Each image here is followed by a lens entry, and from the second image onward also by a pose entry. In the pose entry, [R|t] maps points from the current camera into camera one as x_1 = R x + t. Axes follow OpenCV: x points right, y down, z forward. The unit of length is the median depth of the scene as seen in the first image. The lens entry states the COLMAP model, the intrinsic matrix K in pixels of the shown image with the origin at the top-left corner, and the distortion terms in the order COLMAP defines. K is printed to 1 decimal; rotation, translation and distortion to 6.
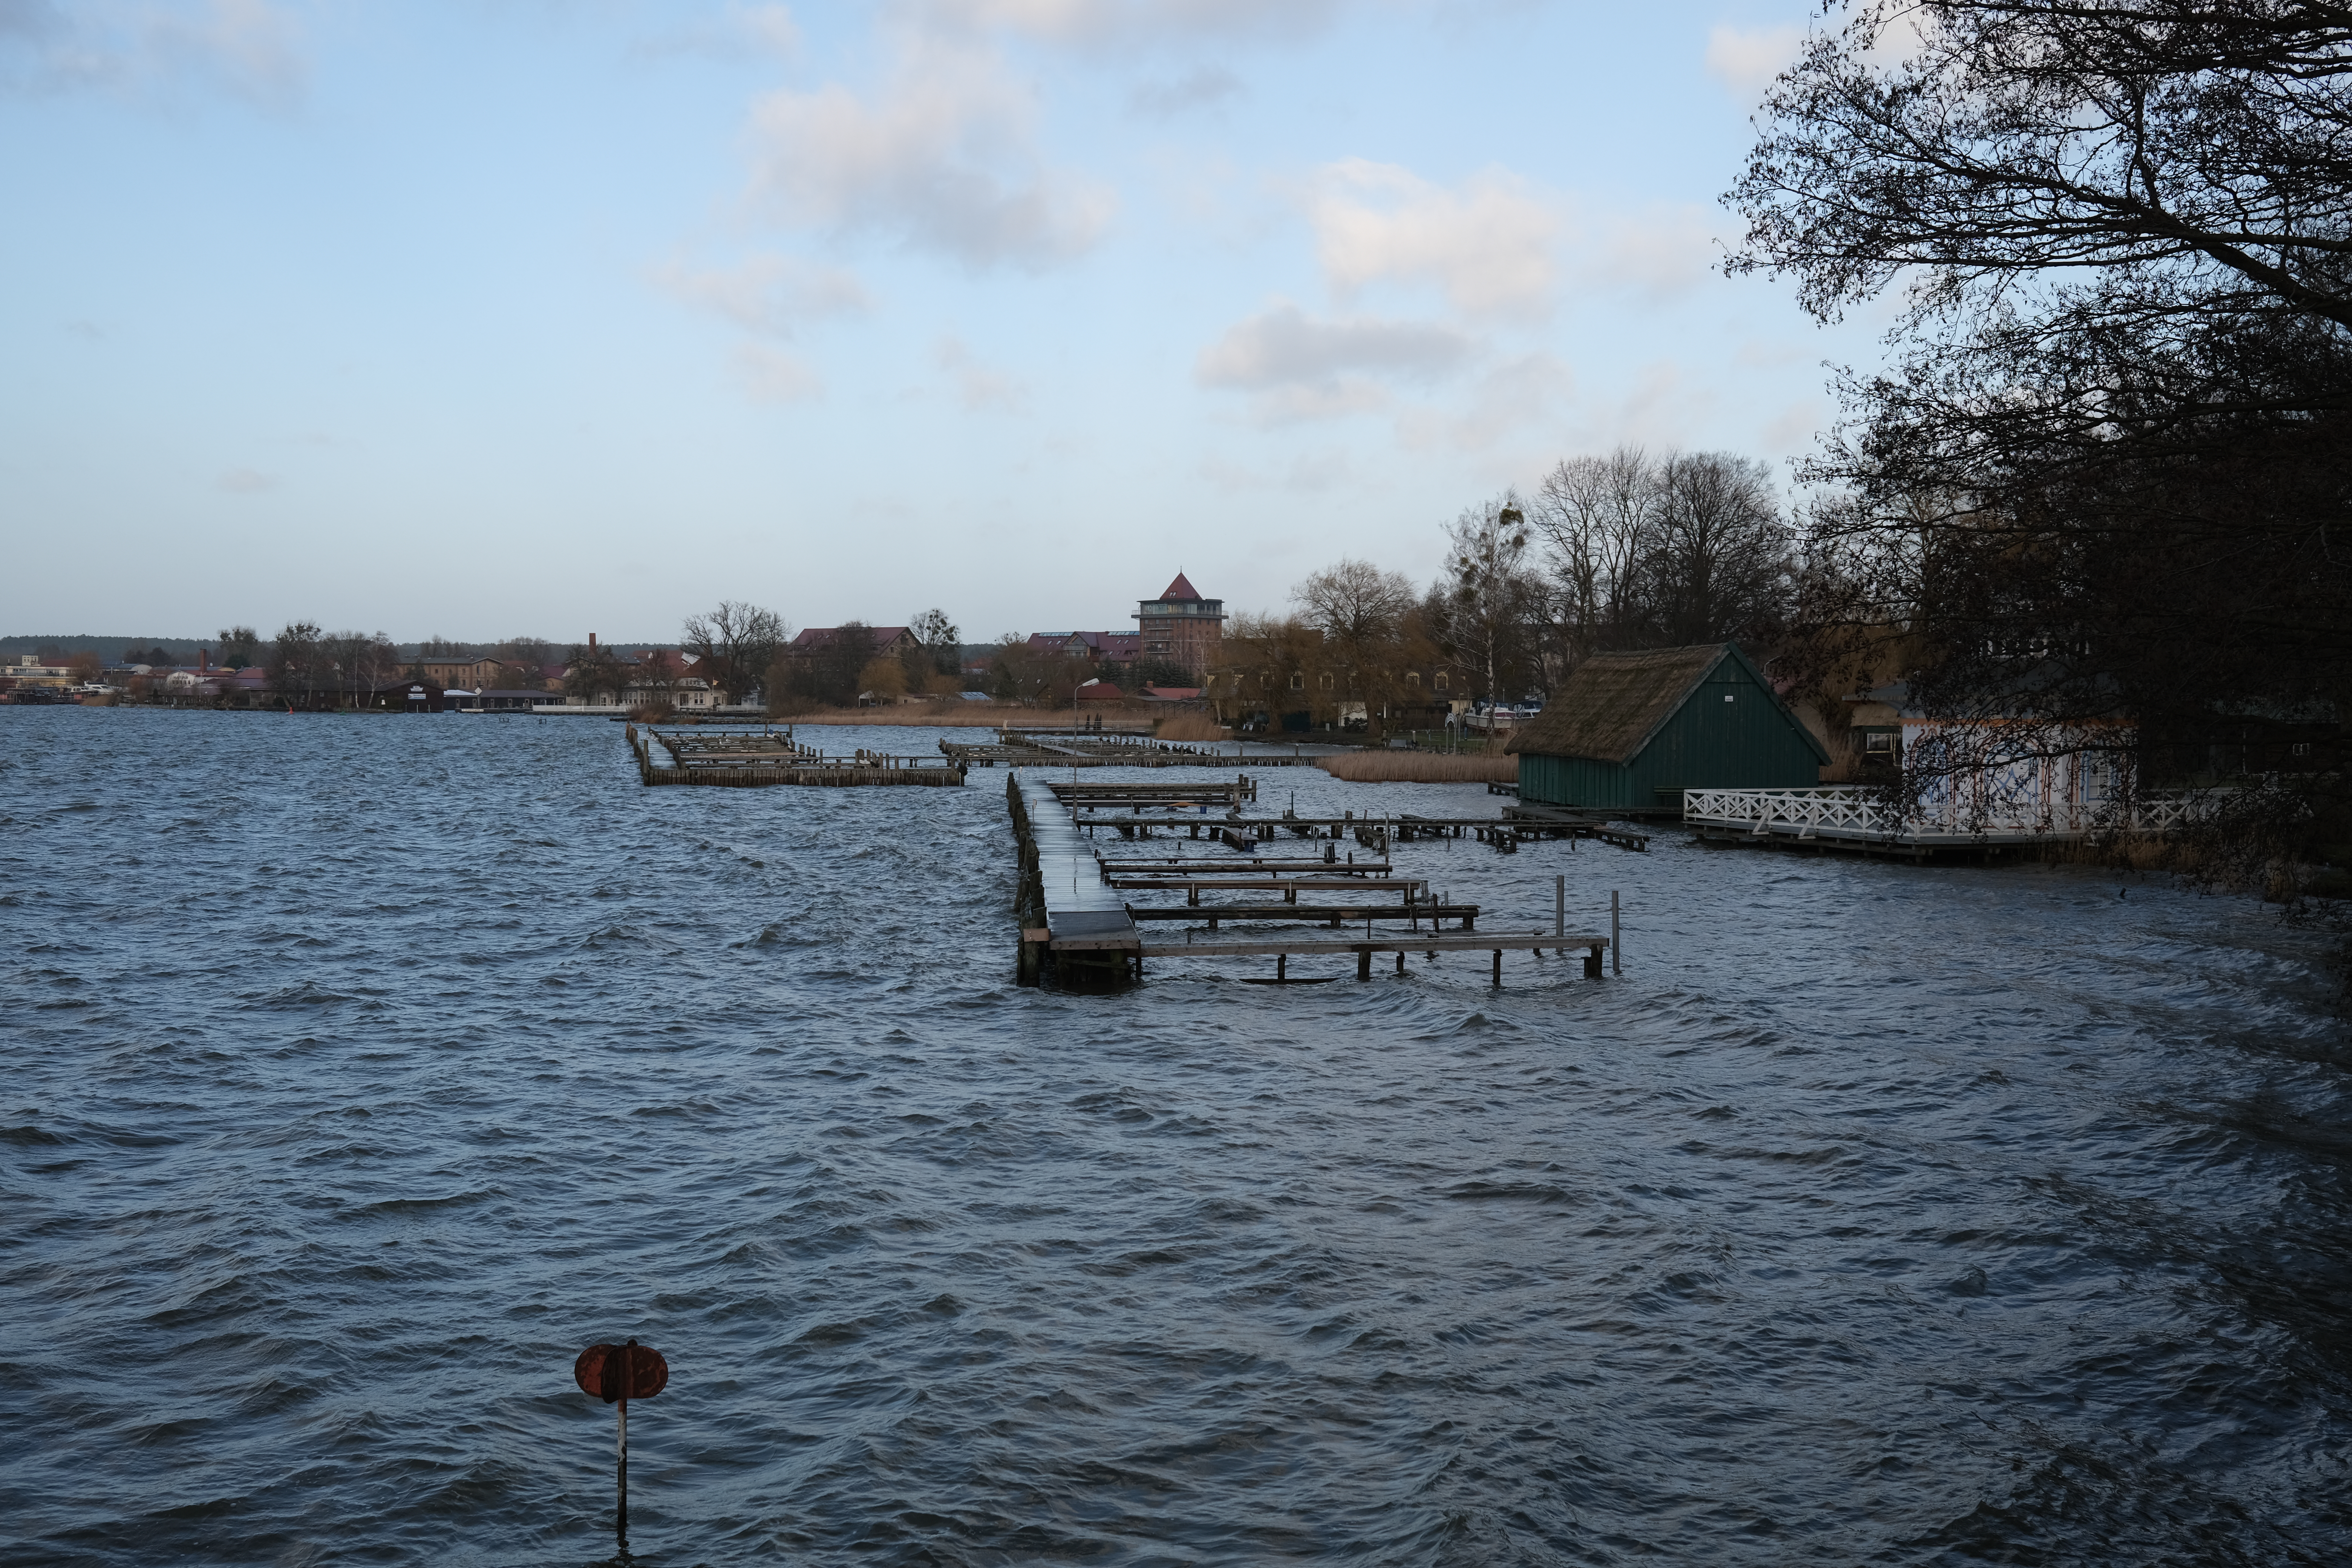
lens RADIAL K [[2426.3, 0, 1184.6], [0, 2426.3, 789.3], [0, 0, 1]] dist [0.001698, 0.000000]
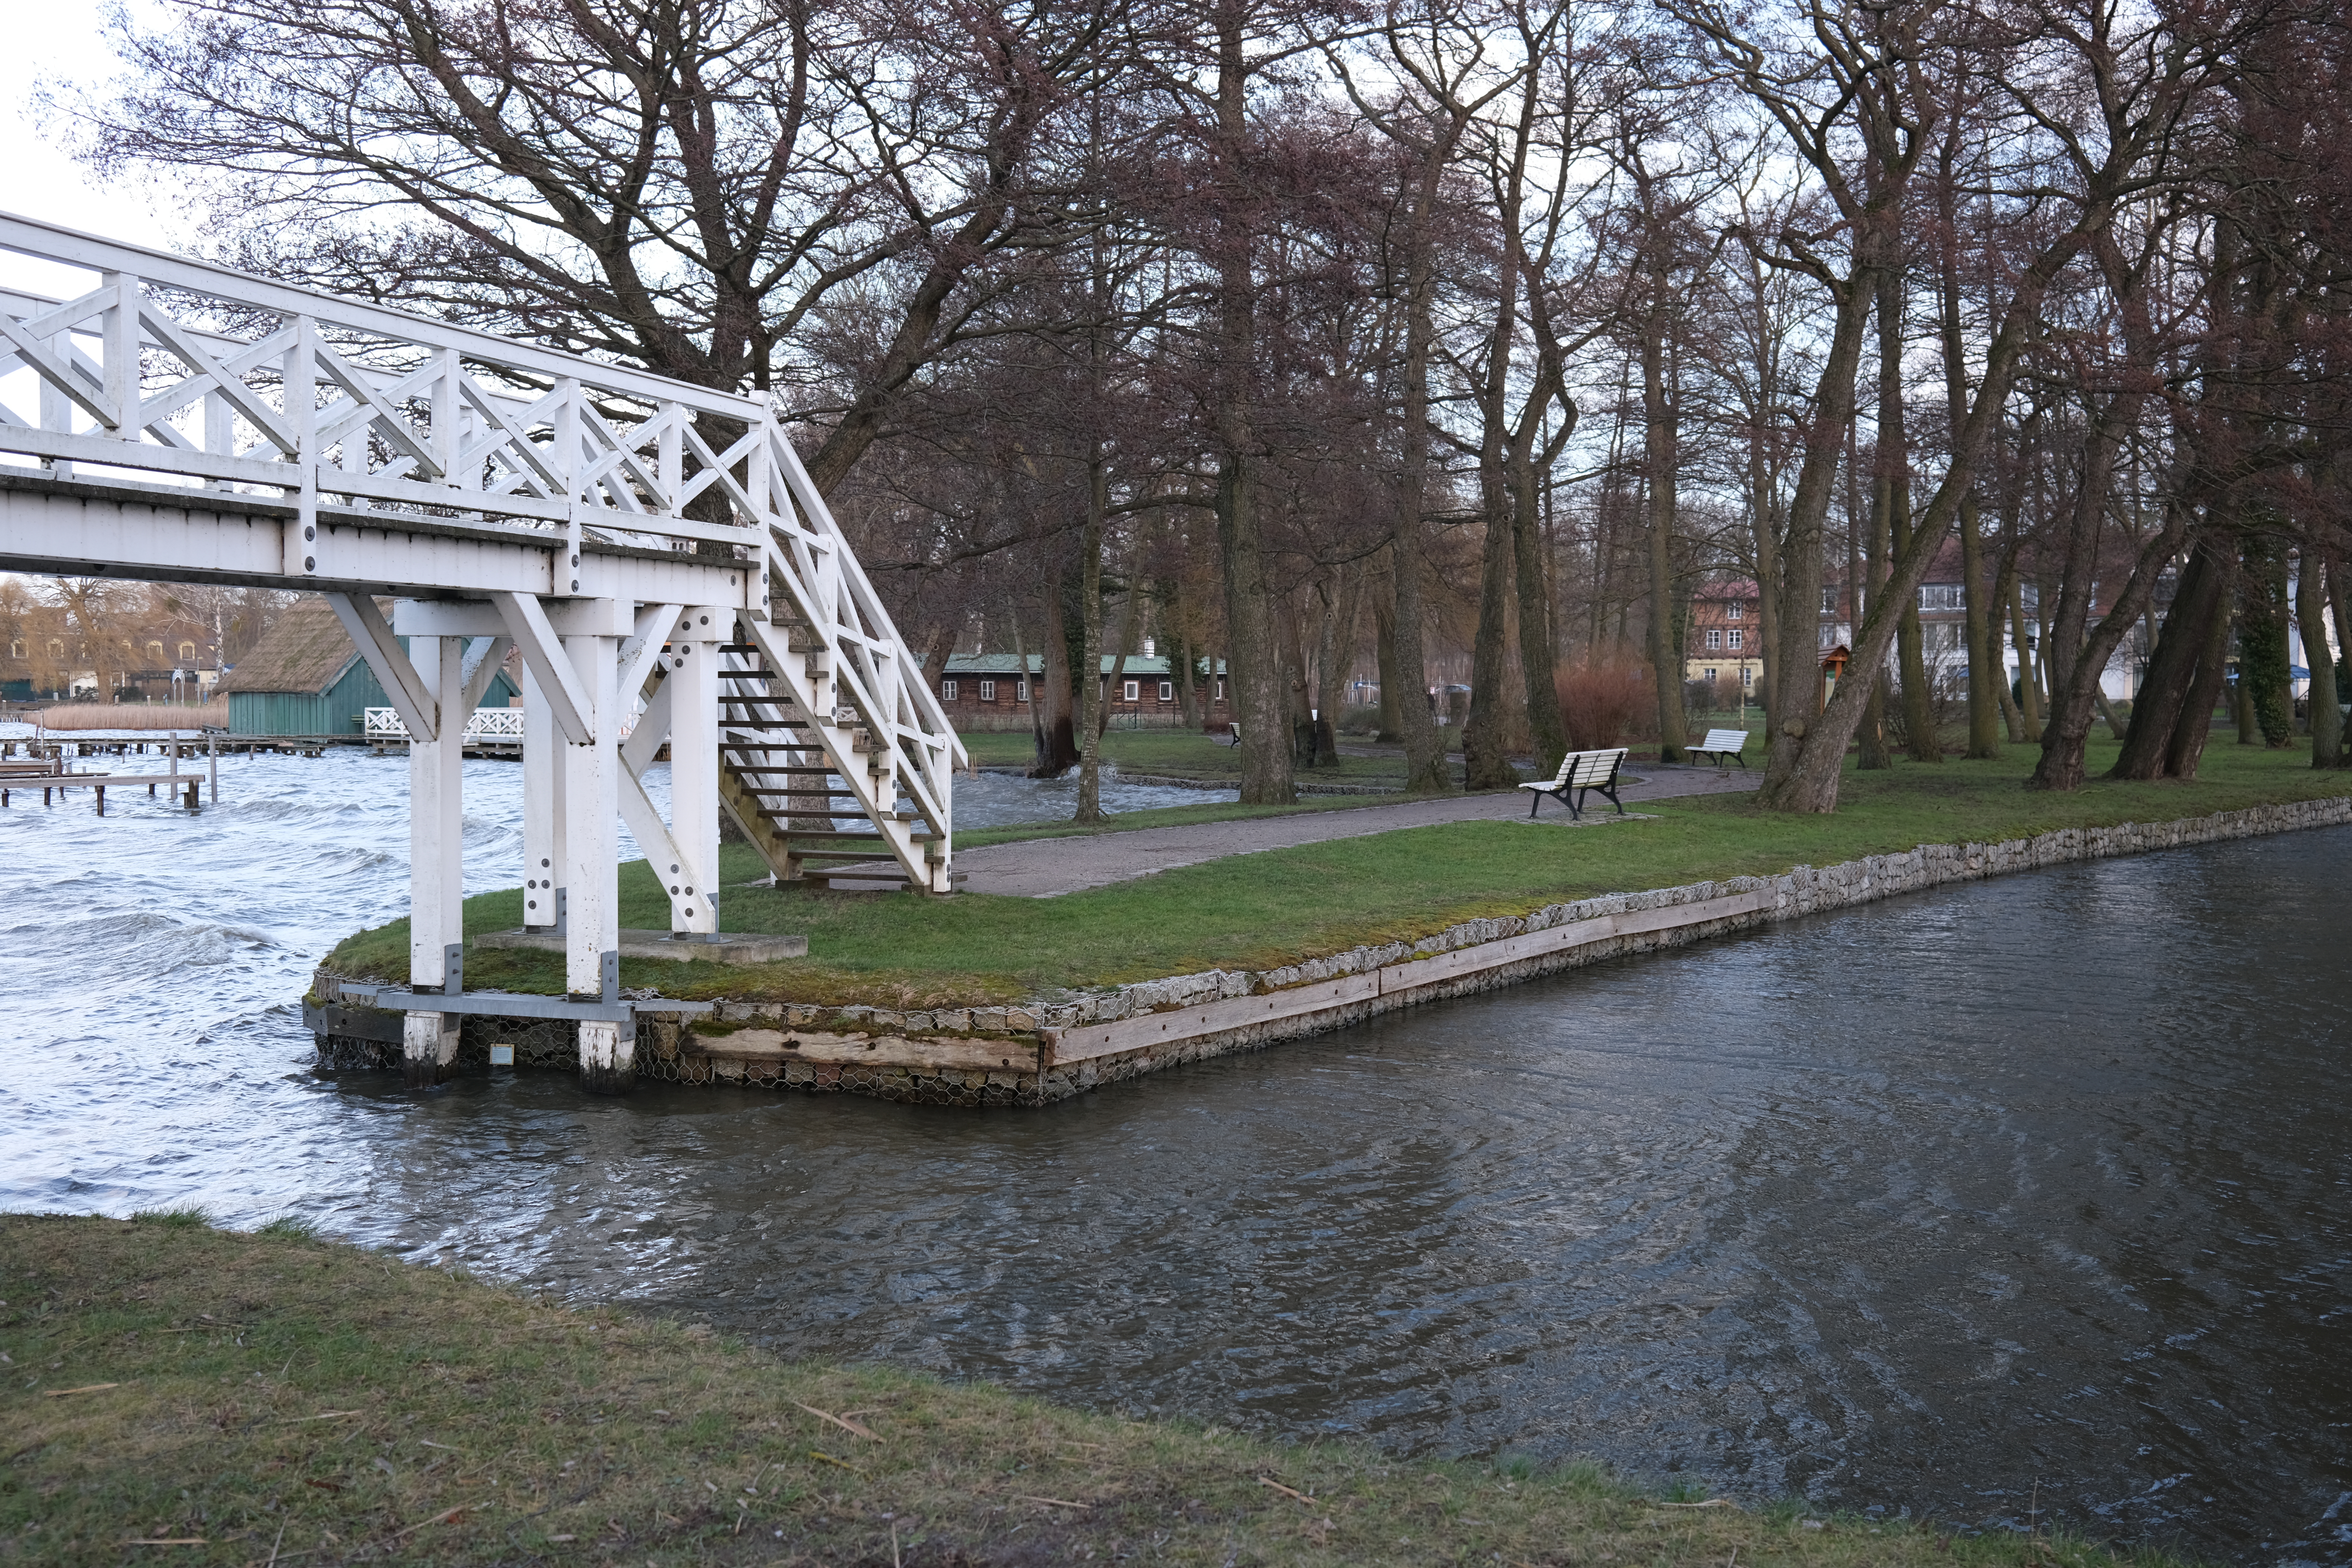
lens RADIAL K [[2426.3, 0, 1178.2], [0, 2426.3, 801.3], [0, 0, 1]] dist [0.001698, 0.000000]
pose [[0.886571, -0.015650, 0.462327, 0.377714], [0.013059, 0.999876, 0.008804, 0.532703], [-0.462408, -0.001768, 0.886666, -1.839358]]
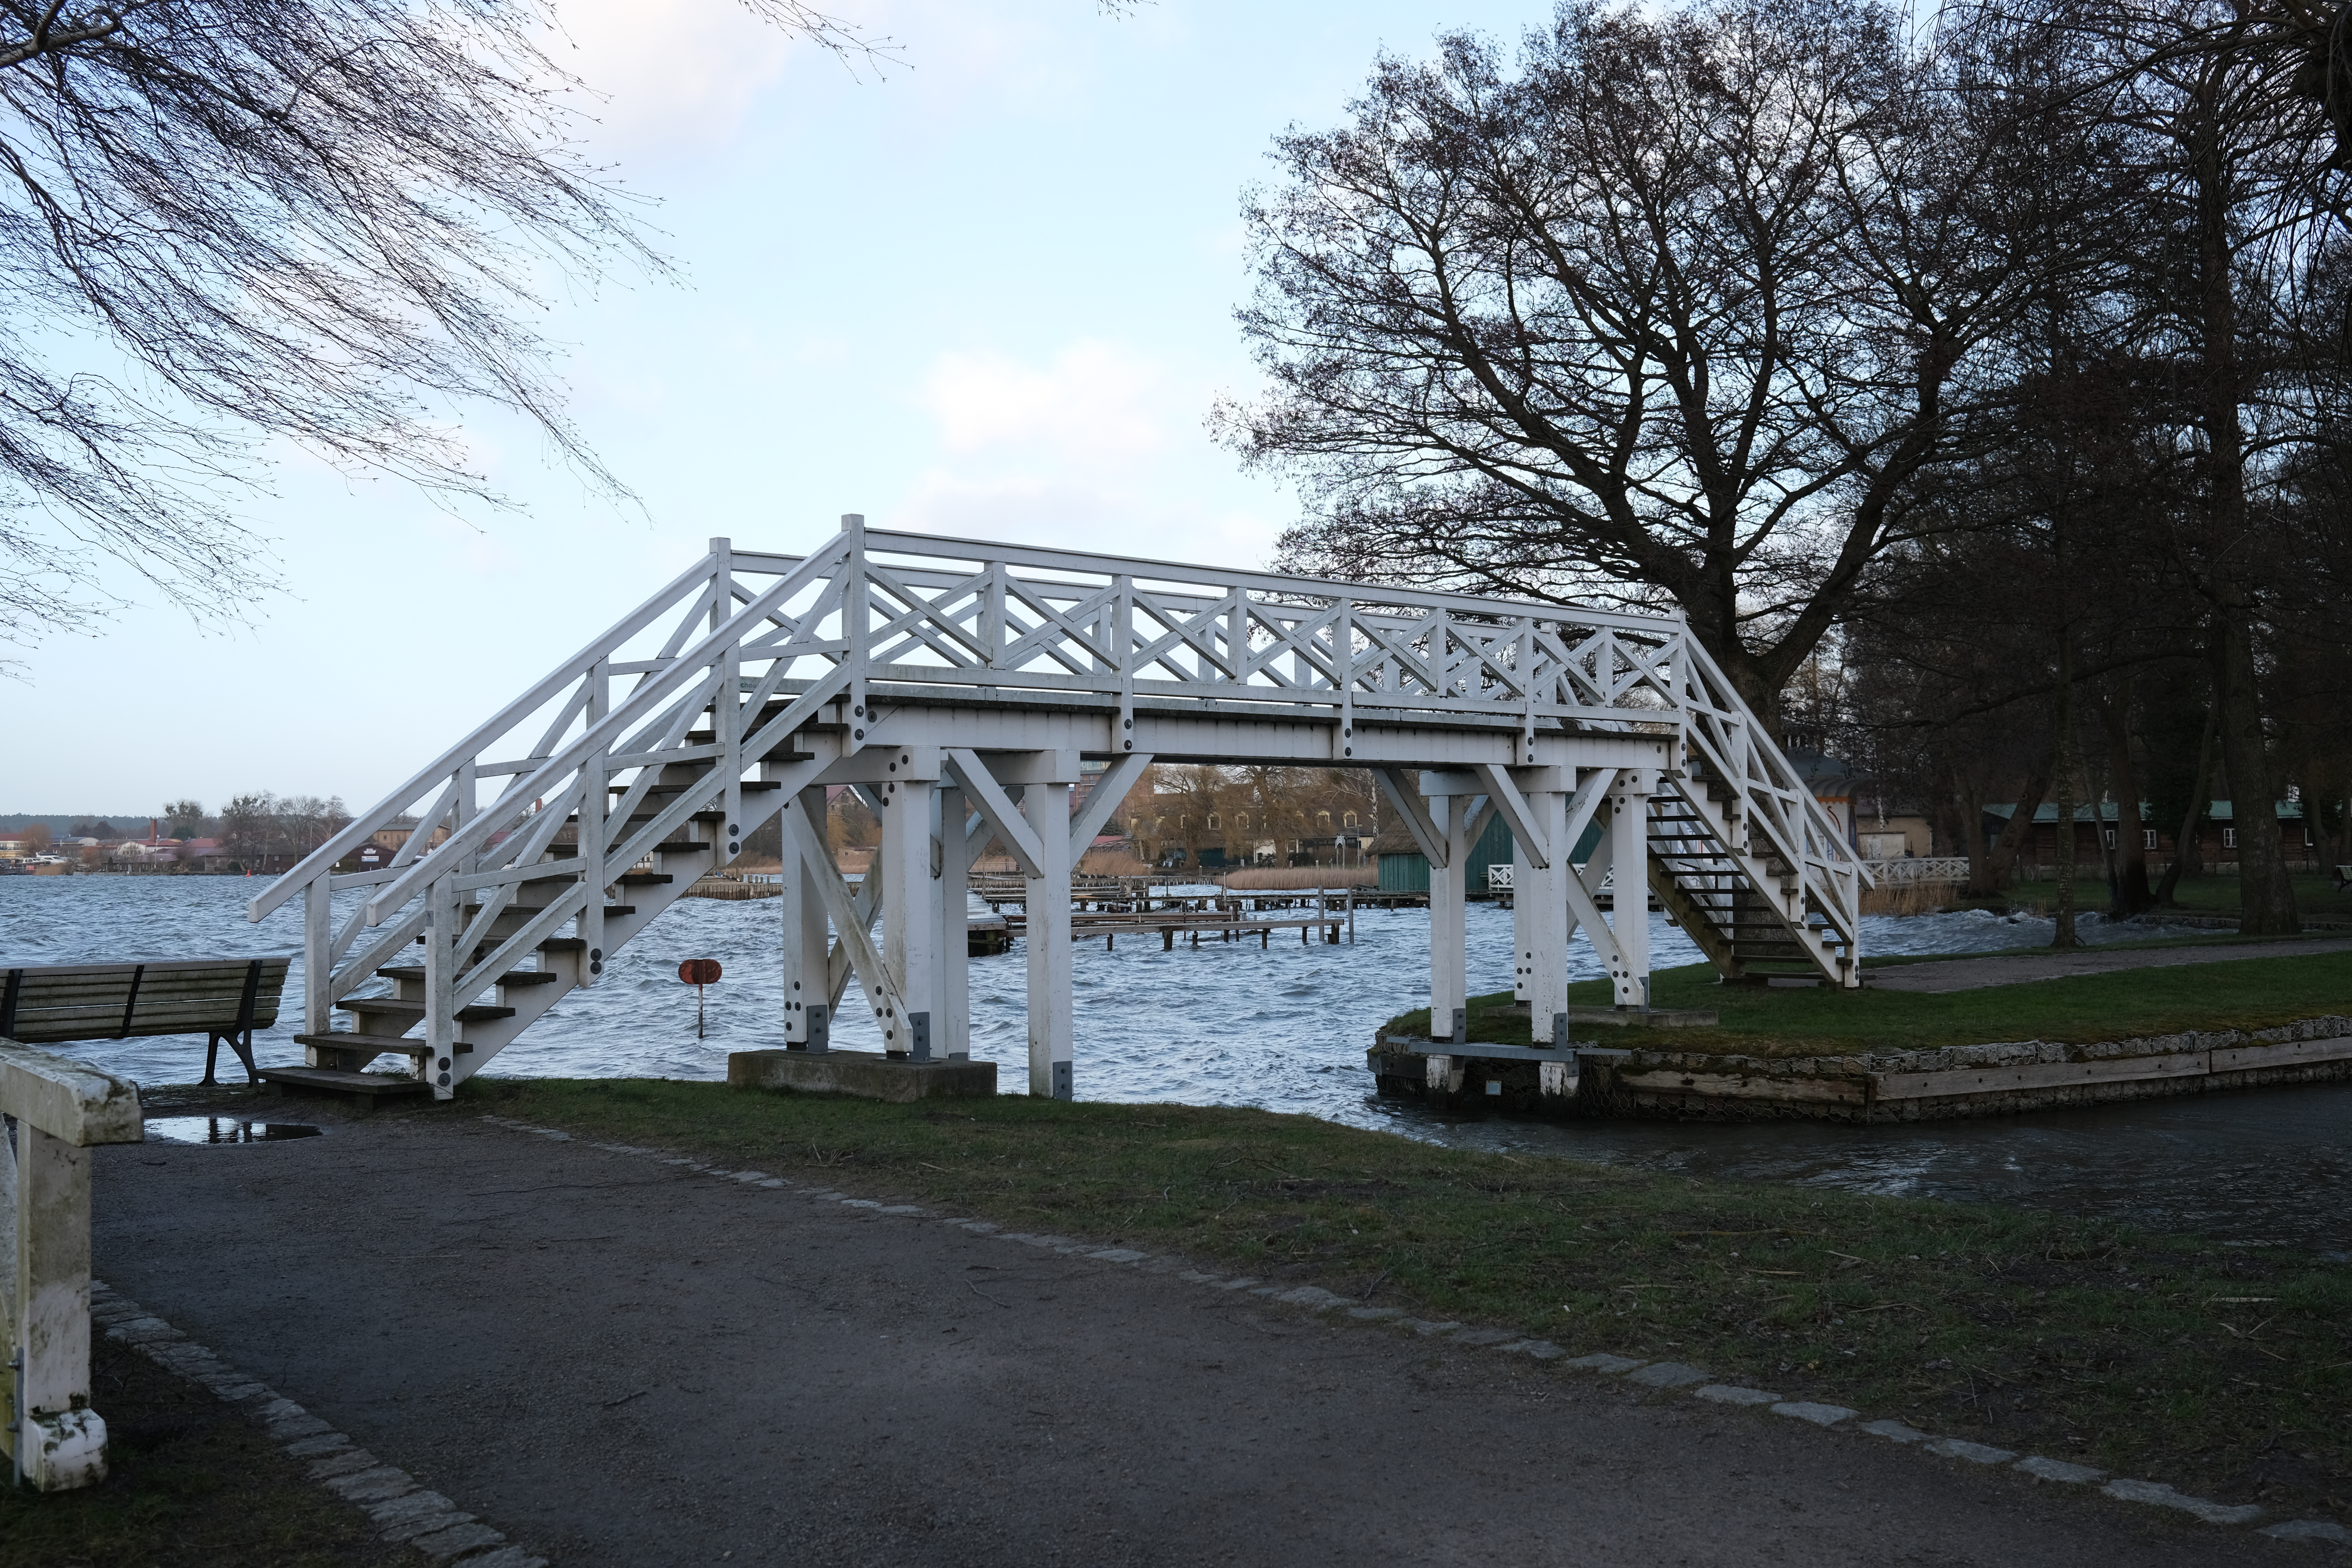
lens RADIAL K [[2426.3, 0, 1181.0], [0, 2426.3, 779.1], [0, 0, 1]] dist [0.001698, 0.000000]
pose [[0.999686, -0.012294, 0.021849, 0.381313], [0.013843, 0.997292, -0.072224, 0.614115], [-0.020902, 0.072504, 0.997149, -2.991178]]
